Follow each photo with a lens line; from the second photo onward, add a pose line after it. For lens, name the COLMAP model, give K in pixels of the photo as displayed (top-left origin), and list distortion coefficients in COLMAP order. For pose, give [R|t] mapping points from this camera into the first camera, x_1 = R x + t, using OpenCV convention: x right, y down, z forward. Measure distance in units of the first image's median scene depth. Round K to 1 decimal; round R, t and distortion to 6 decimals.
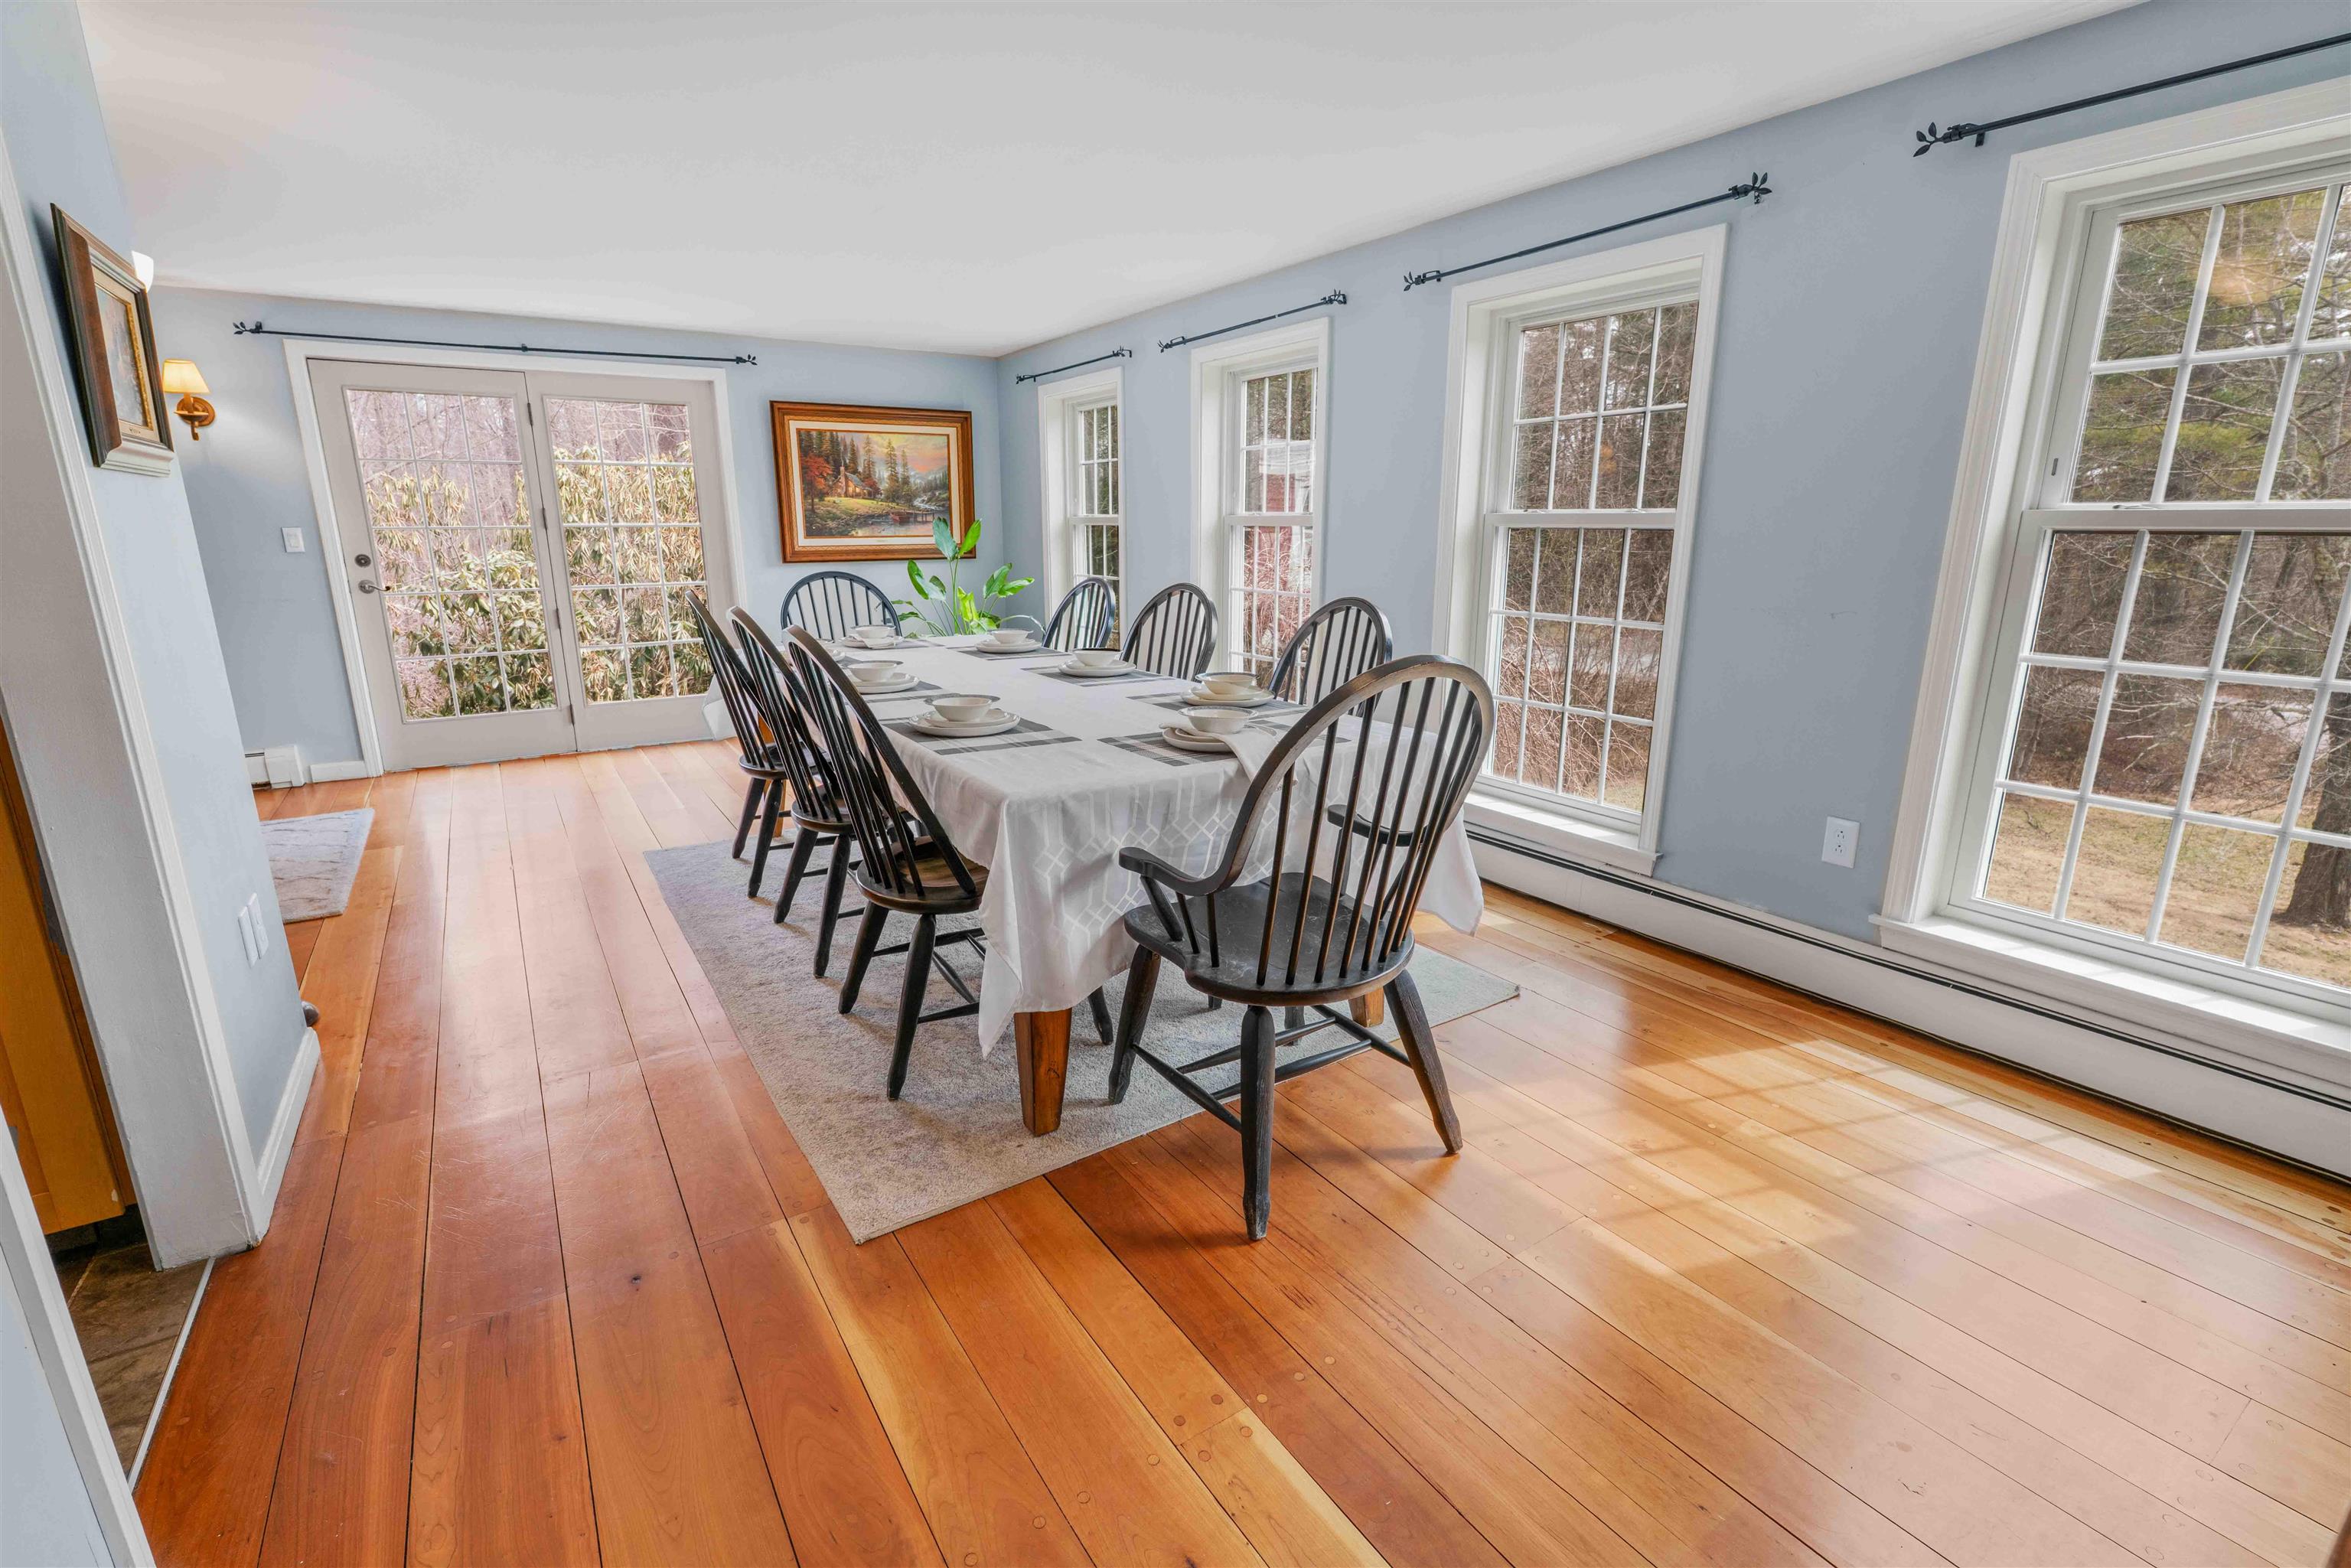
lens RADIAL K [[1029.5, 0, 1175.5], [0, 1029.5, 784.0], [0, 0, 1]] dist [-0.026684, 0.009606]
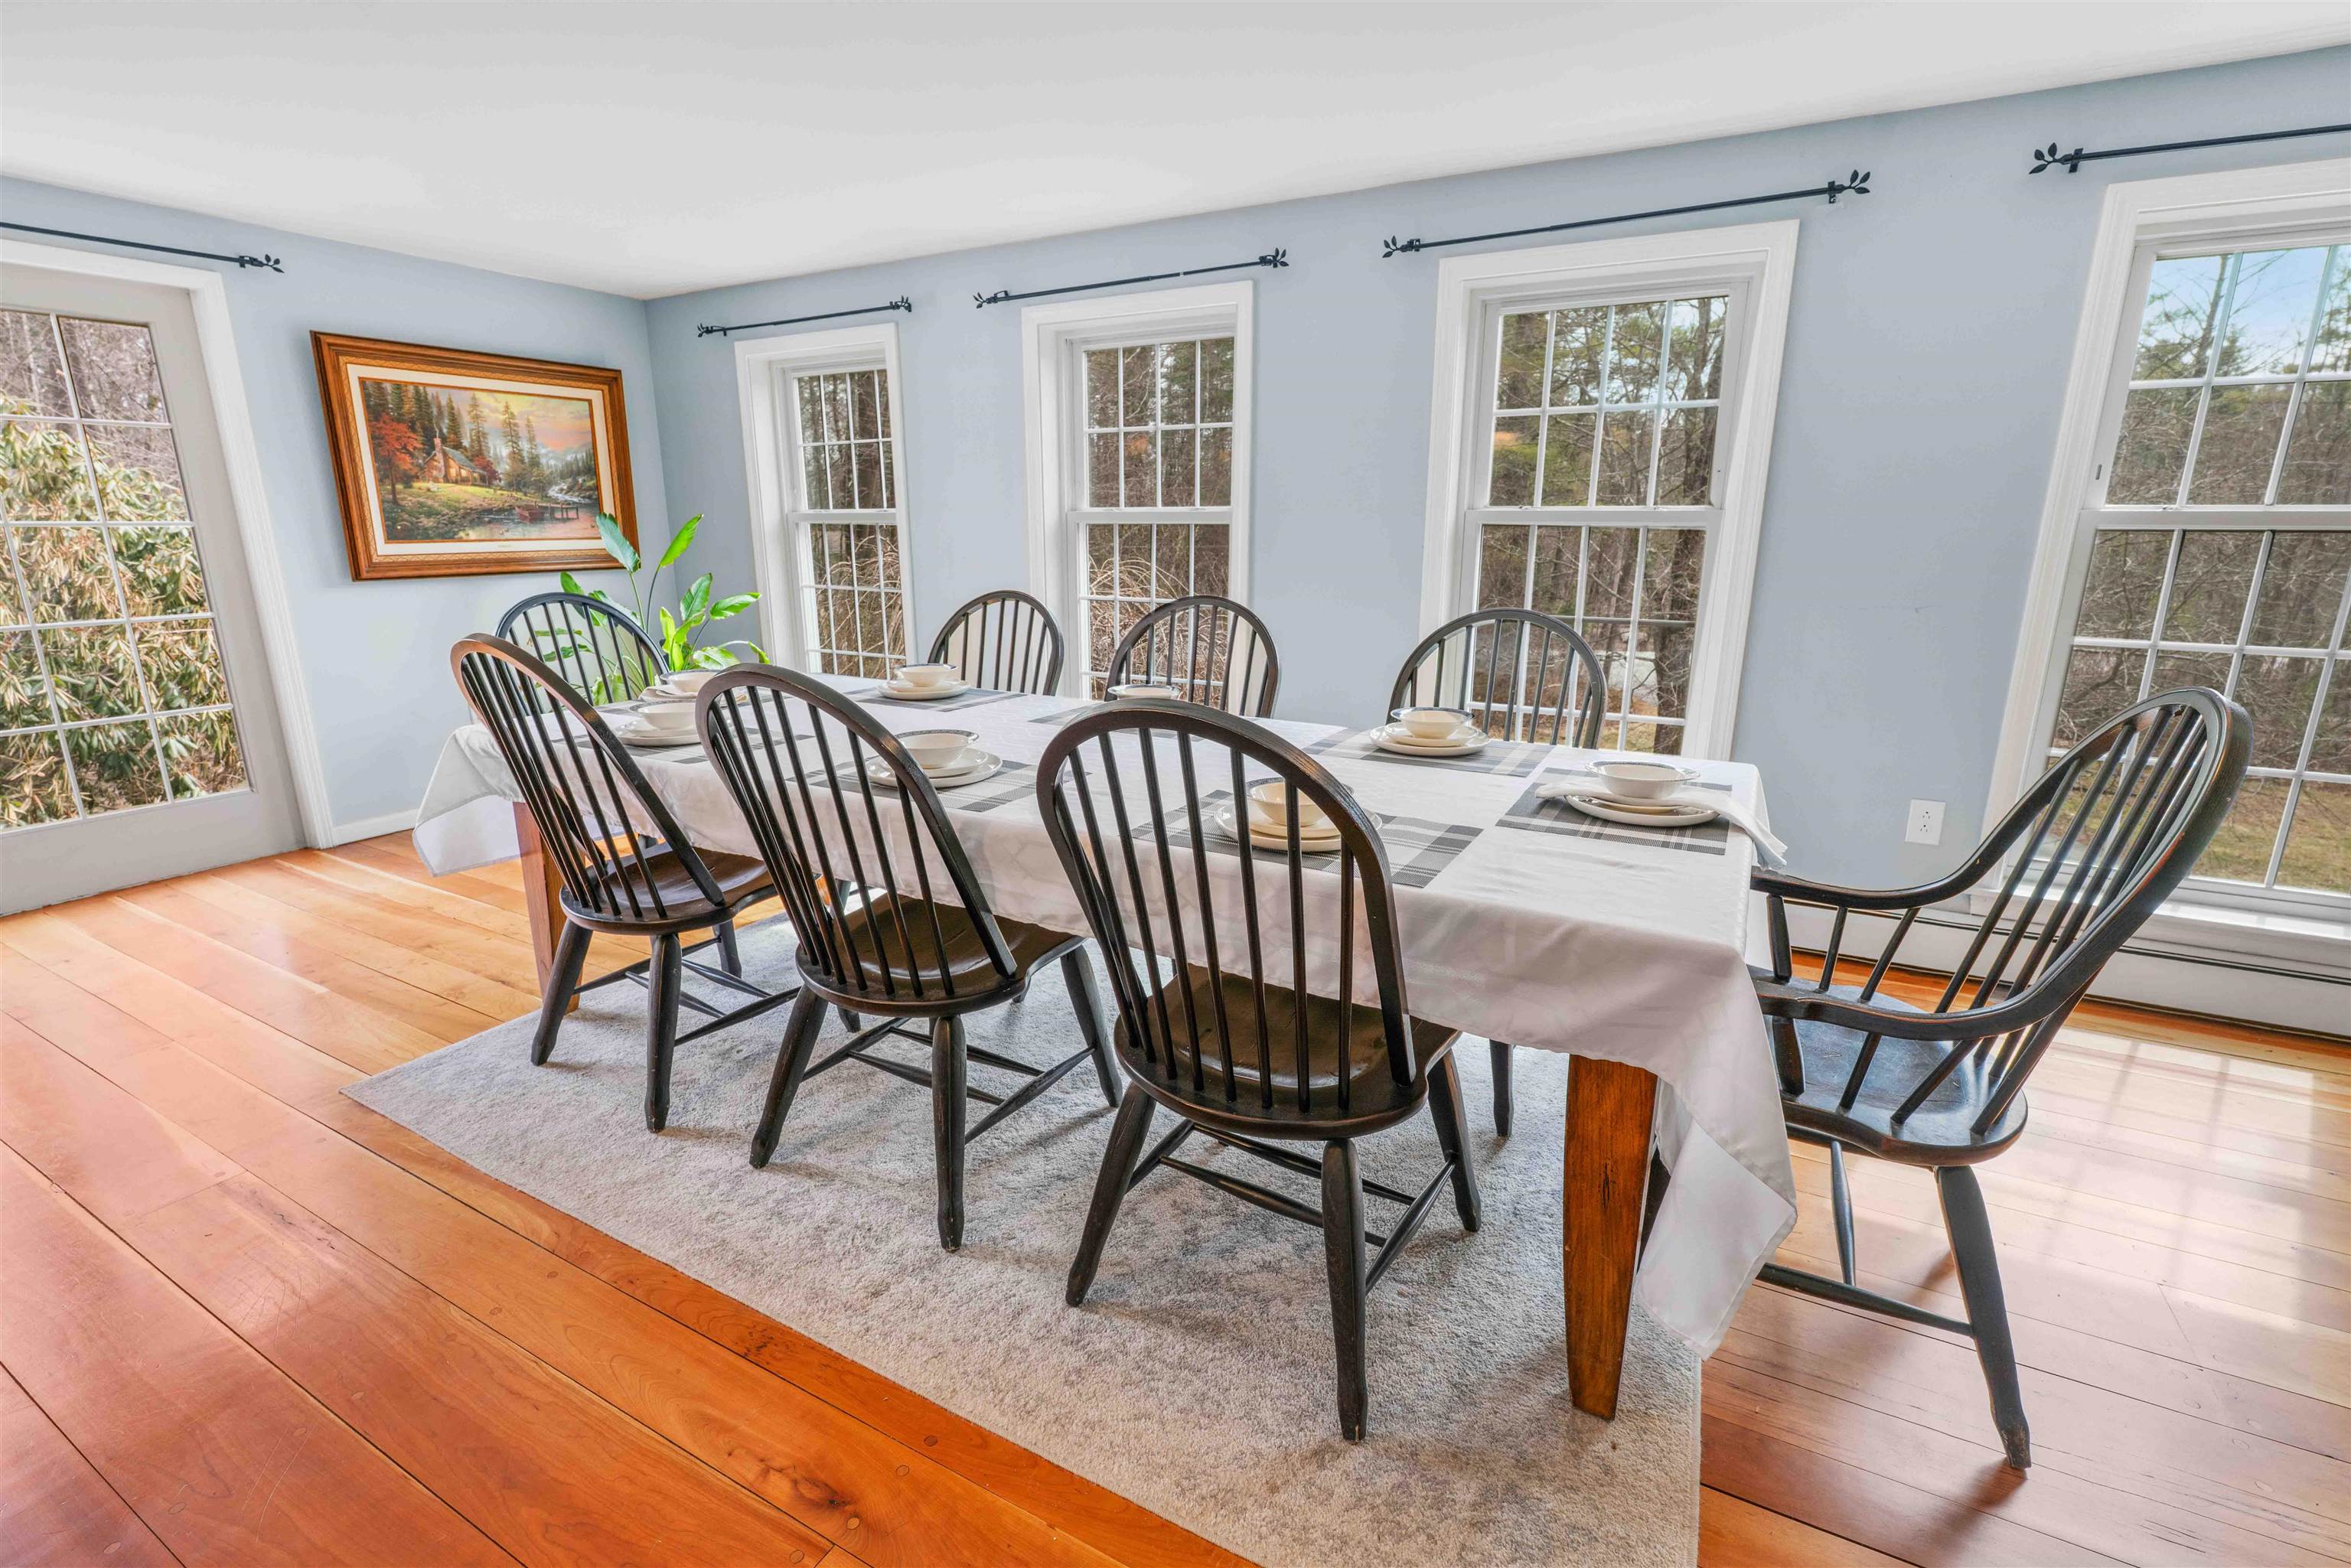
lens RADIAL K [[1029.5, 0, 1175.5], [0, 1029.5, 784.0], [0, 0, 1]] dist [-0.026684, 0.009606]
pose [[0.884072, -0.113513, 0.453356, -0.224110], [0.112757, 0.993205, 0.028800, -0.044437], [-0.453544, 0.025658, 0.890864, 0.178463]]
